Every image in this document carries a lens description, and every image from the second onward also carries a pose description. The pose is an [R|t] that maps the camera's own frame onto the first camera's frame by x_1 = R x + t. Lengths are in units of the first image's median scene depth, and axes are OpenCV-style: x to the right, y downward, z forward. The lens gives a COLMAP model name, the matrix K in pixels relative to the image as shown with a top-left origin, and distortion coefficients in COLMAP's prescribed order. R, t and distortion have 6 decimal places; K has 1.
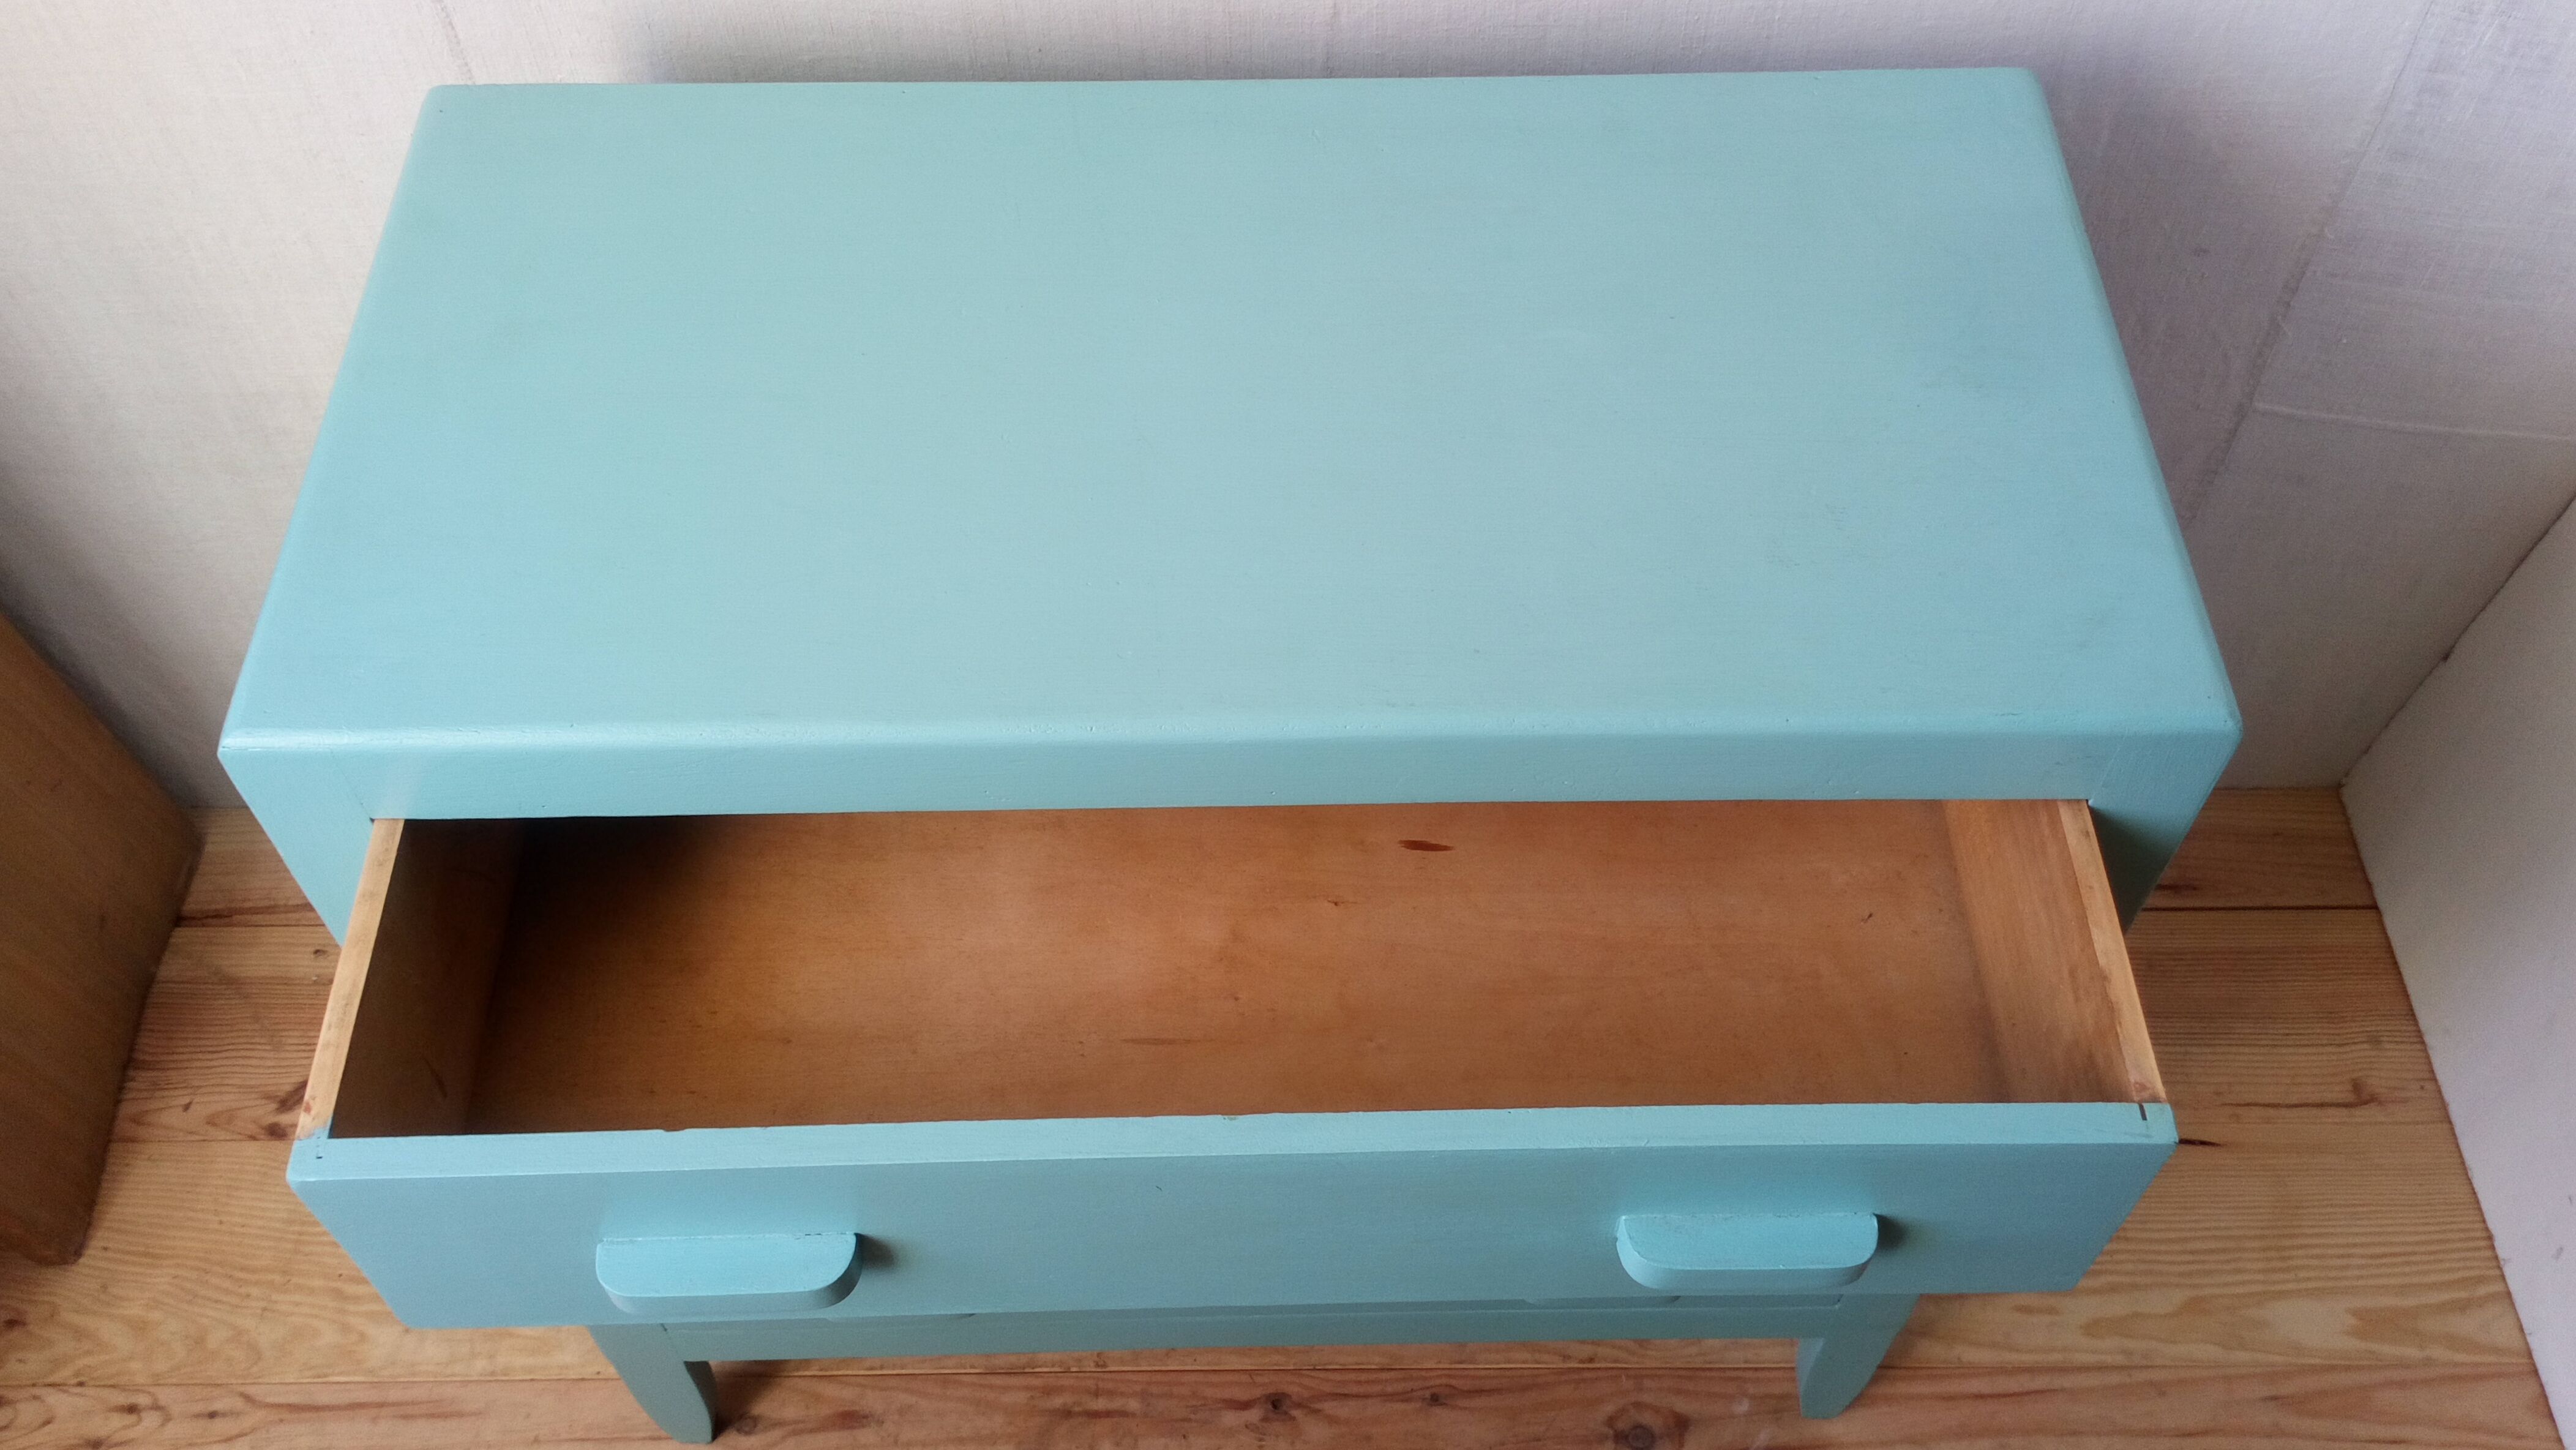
lens RADIAL K [[2284.8, 0, 1286.1], [0, 2284.8, 714.3], [0, 0, 1]] dist [0.118851, -0.187226]
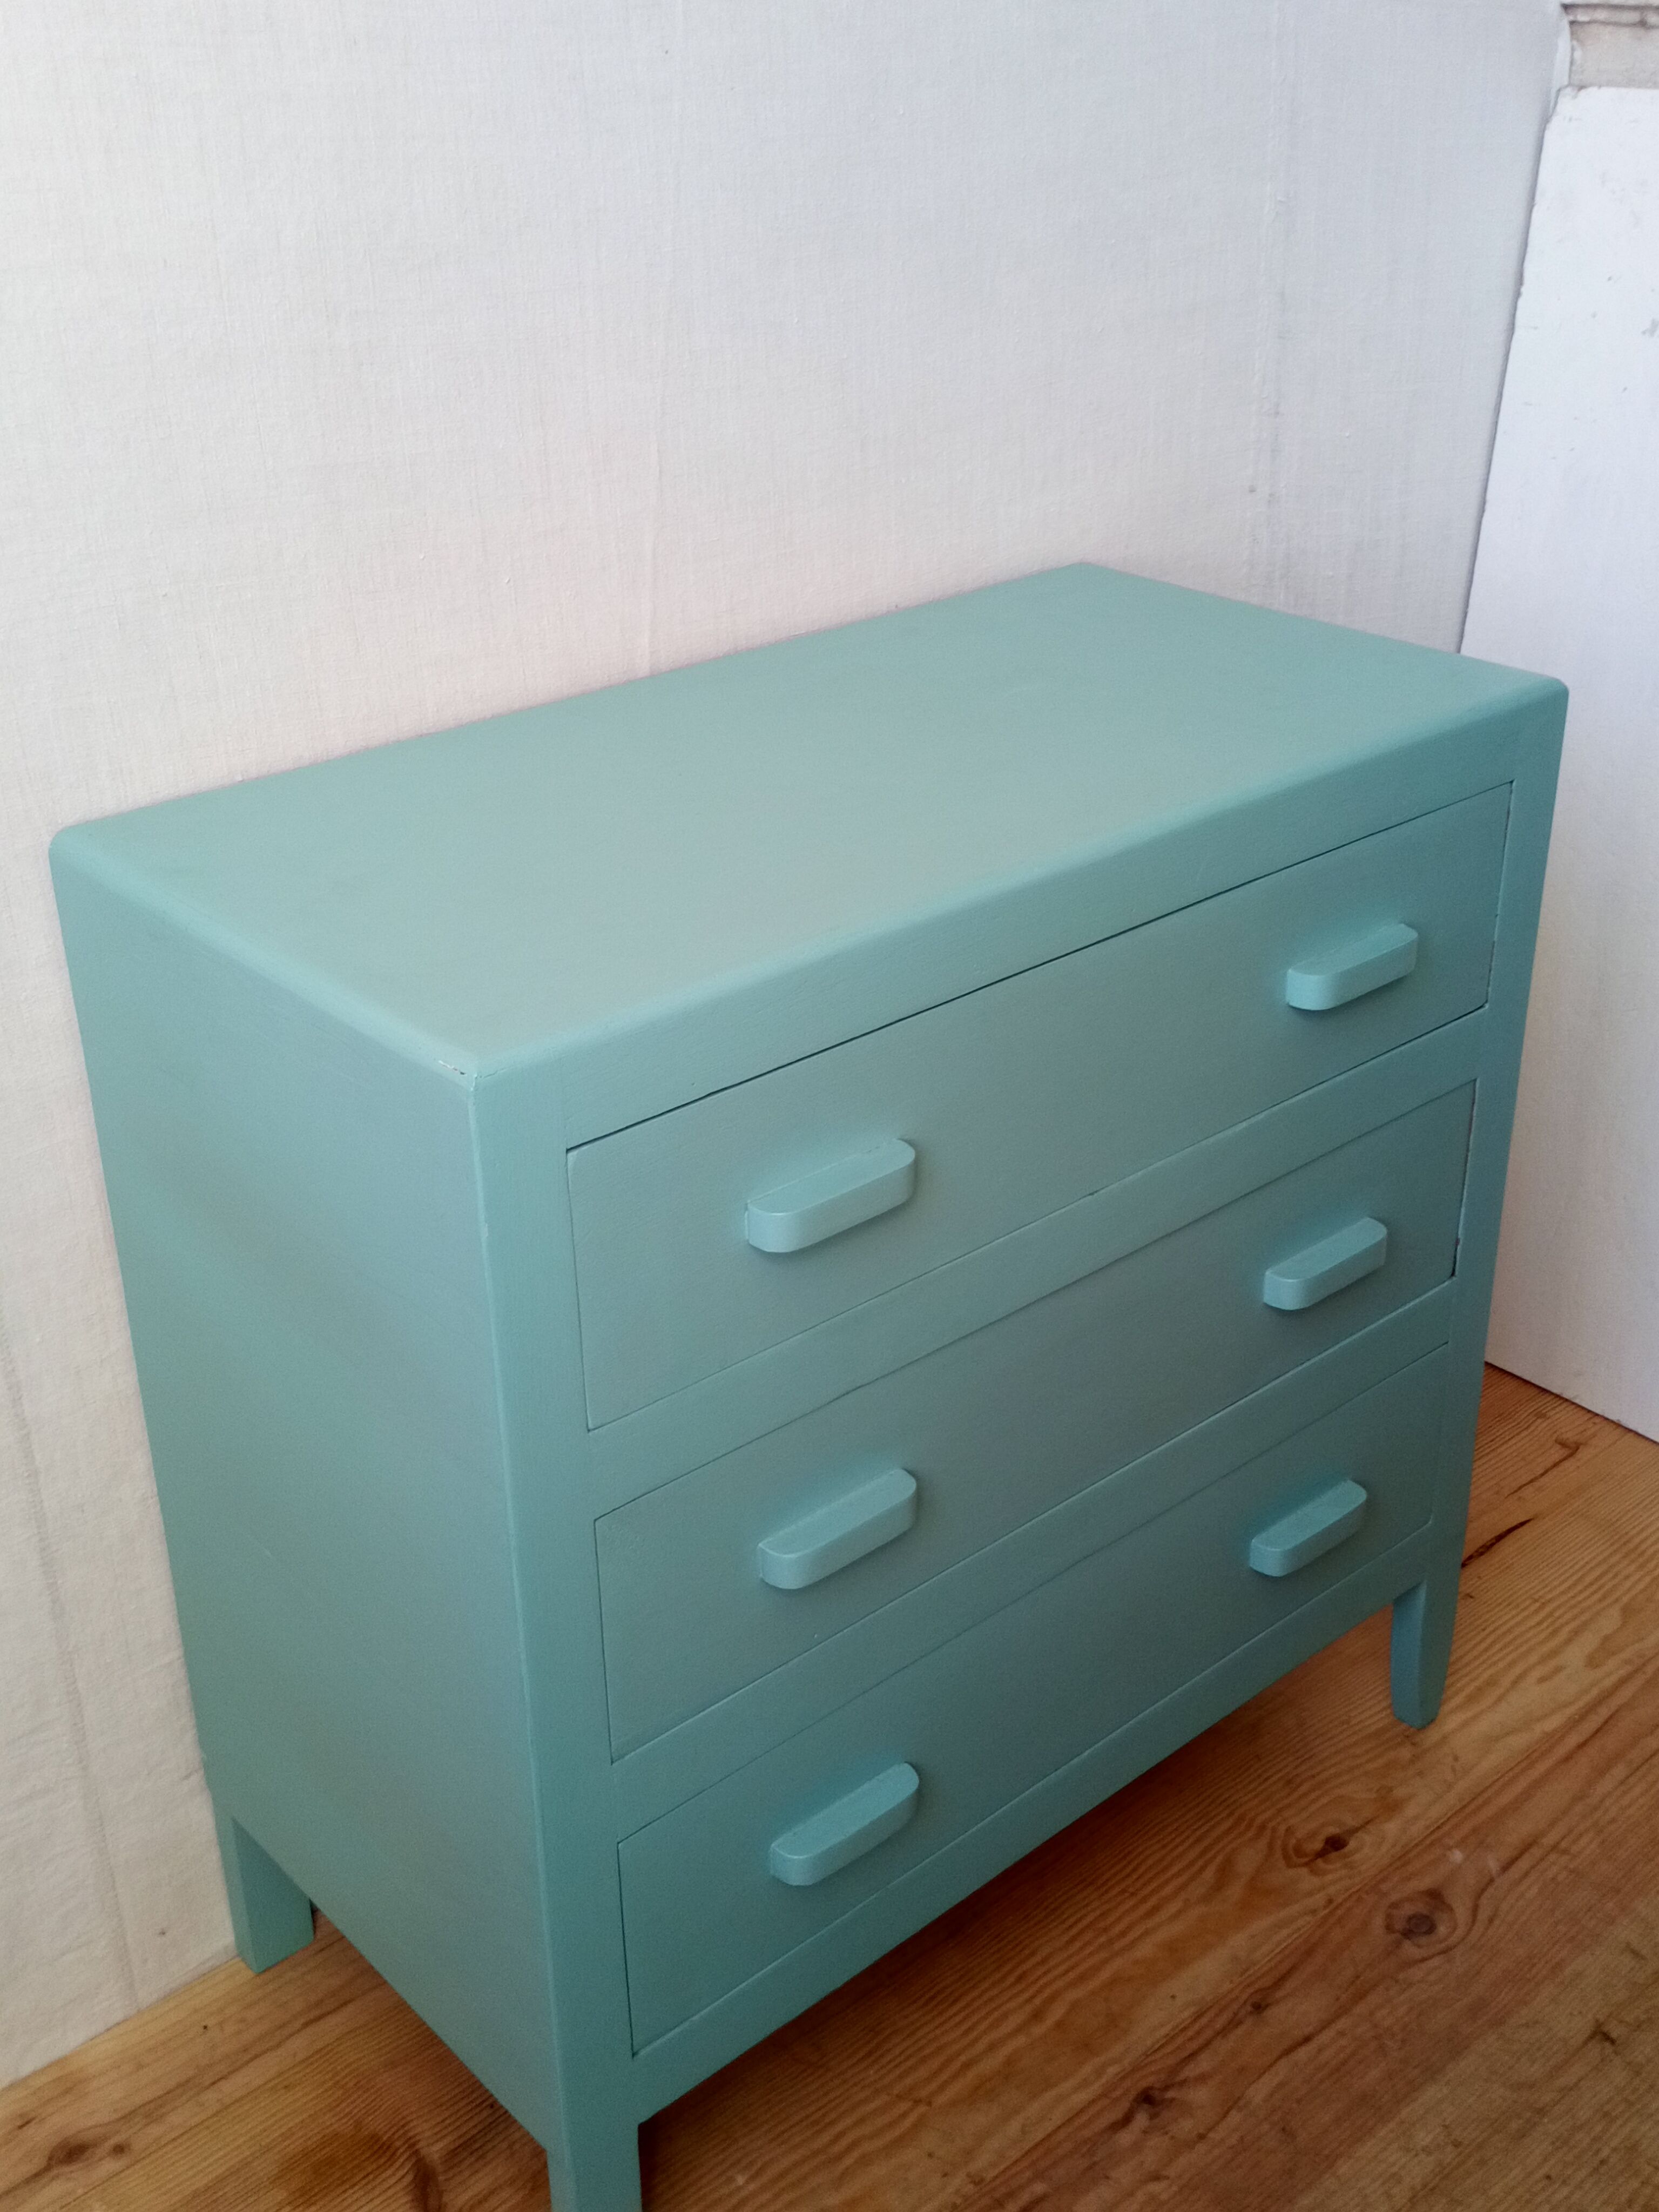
lens RADIAL K [[2470.7, 0, 829.5], [0, 2470.7, 1106.0], [0, 0, 1]] dist [0.144872, -0.268103]
pose [[0.754929, -0.304183, 0.580994, -0.556766], [0.539436, 0.791839, -0.286357, 0.202358], [-0.372949, 0.529588, 0.761870, 0.075963]]
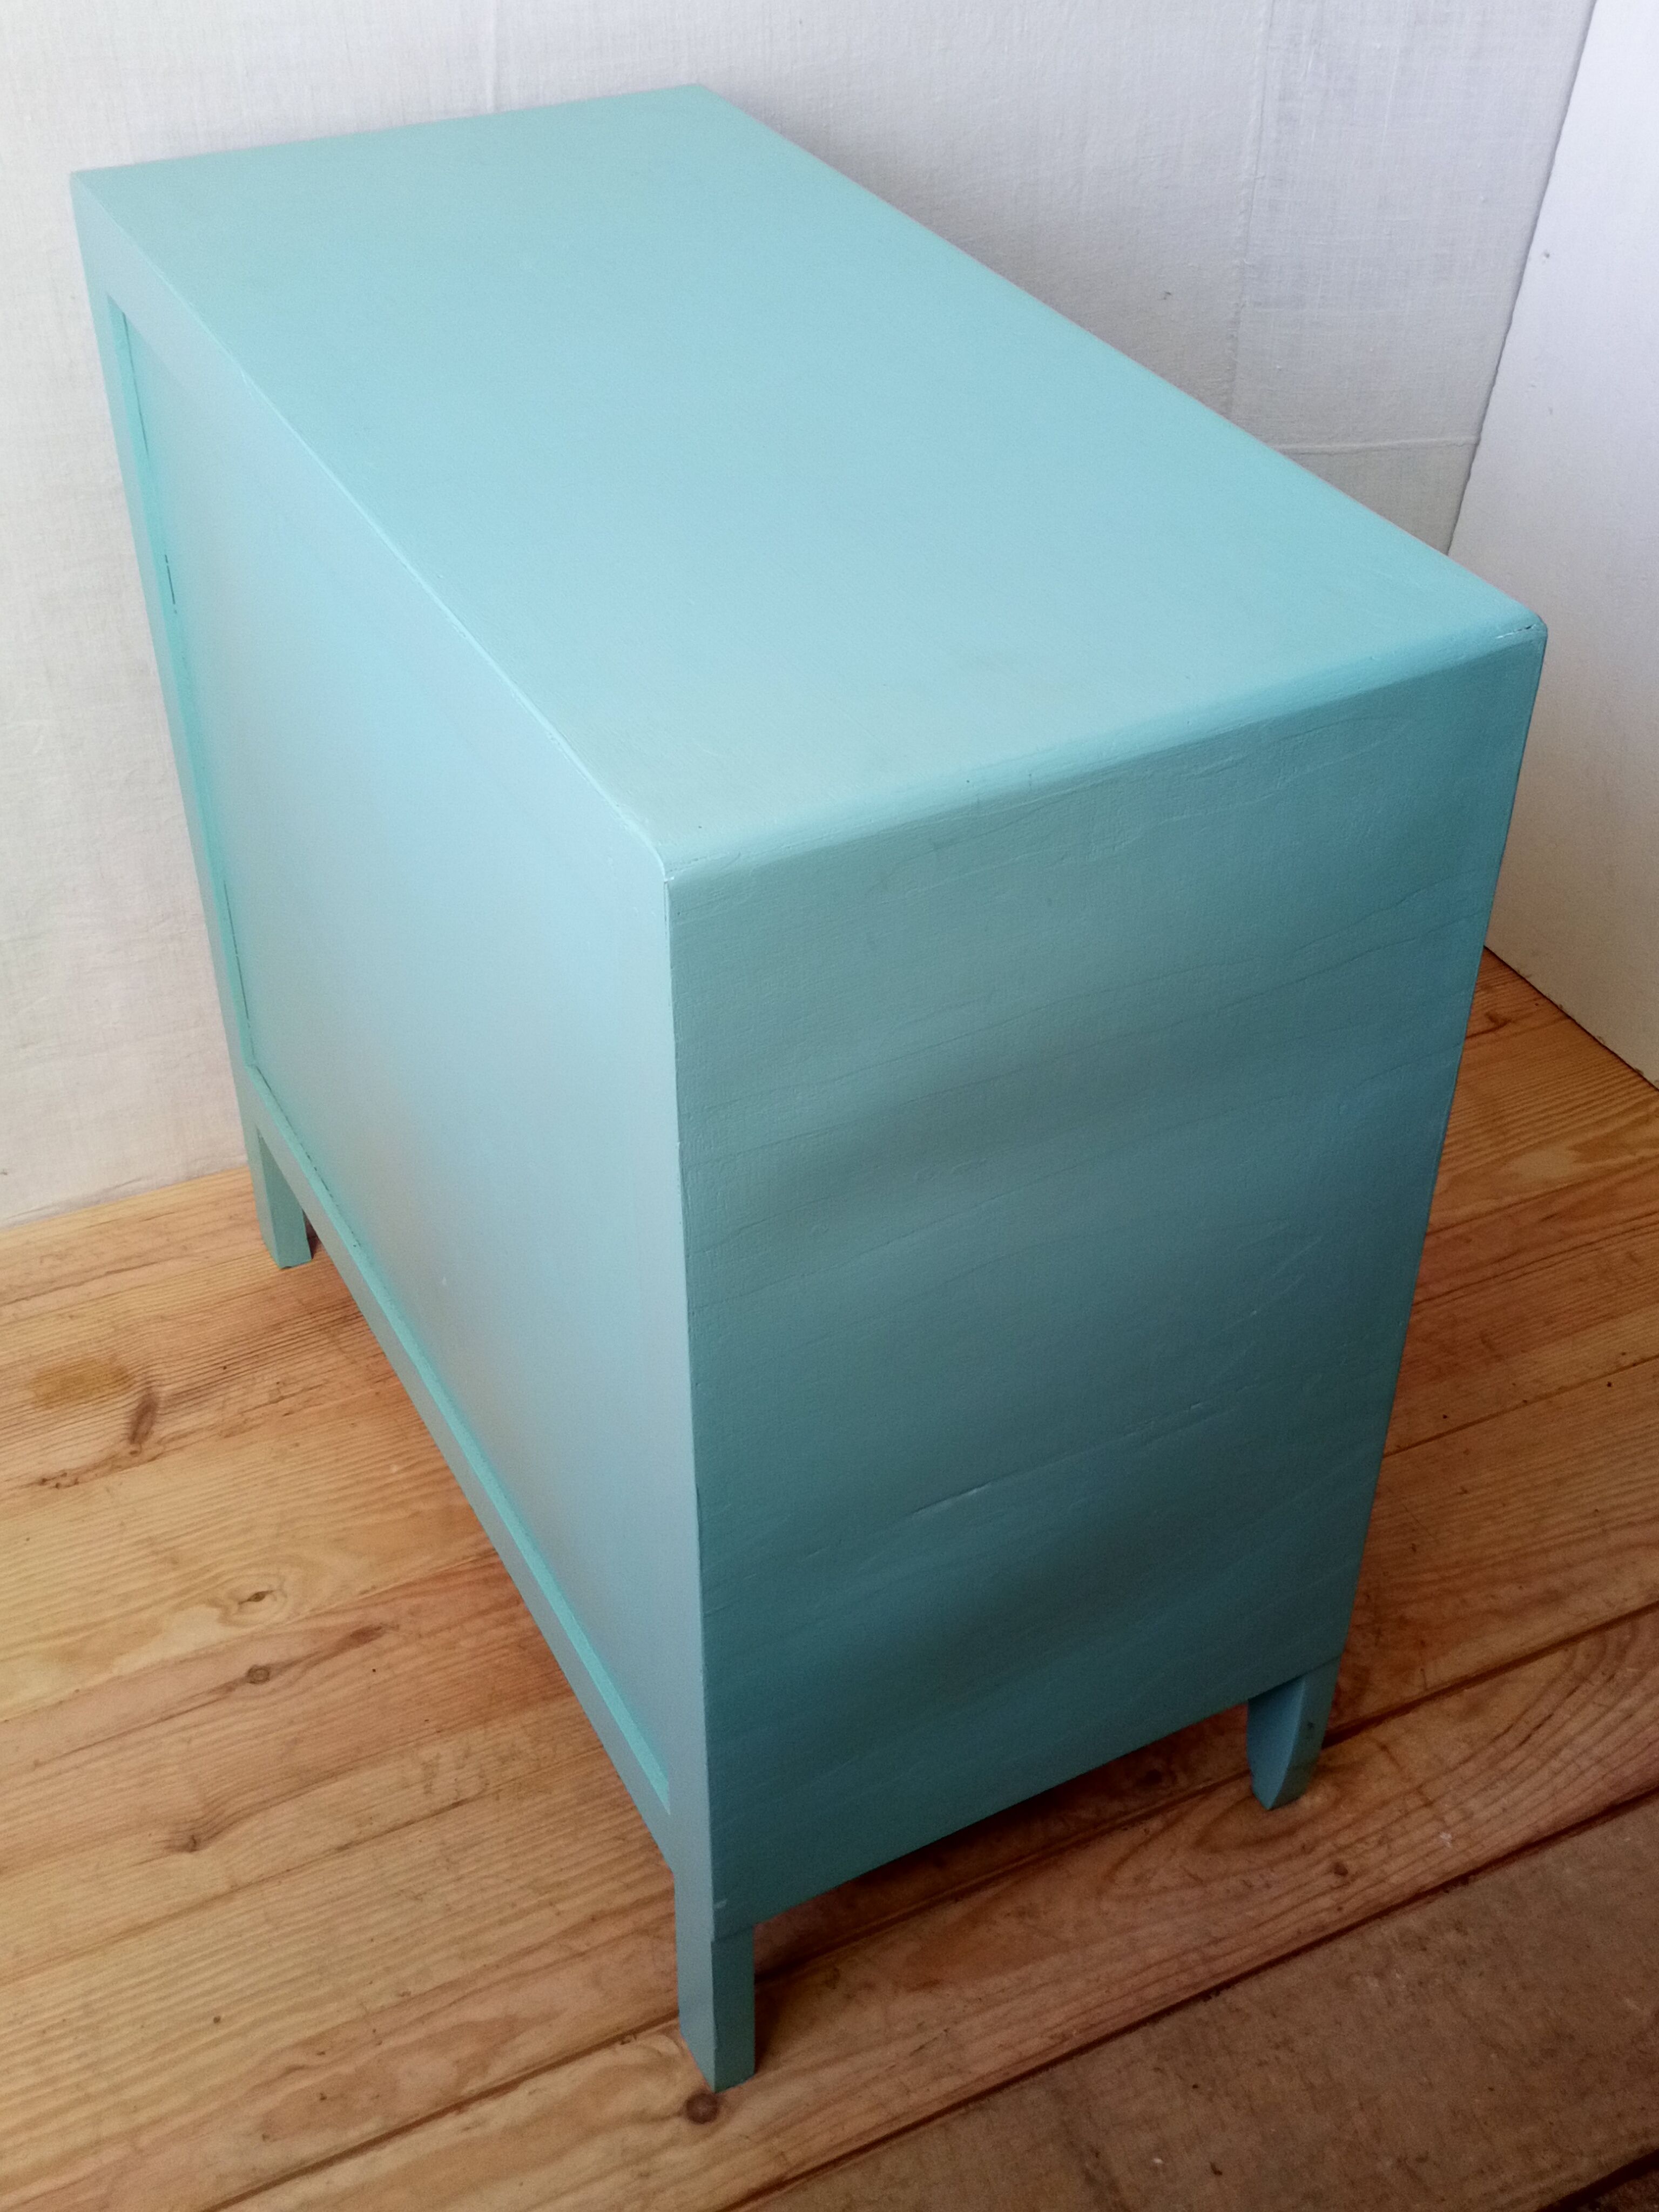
lens RADIAL K [[2470.7, 0, 829.5], [0, 2470.7, 1106.0], [0, 0, 1]] dist [0.144872, -0.268103]
pose [[0.905719, -0.253216, 0.339934, -0.306398], [0.334597, 0.919432, -0.206616, 0.377557], [-0.260228, 0.300877, 0.917472, -0.062864]]
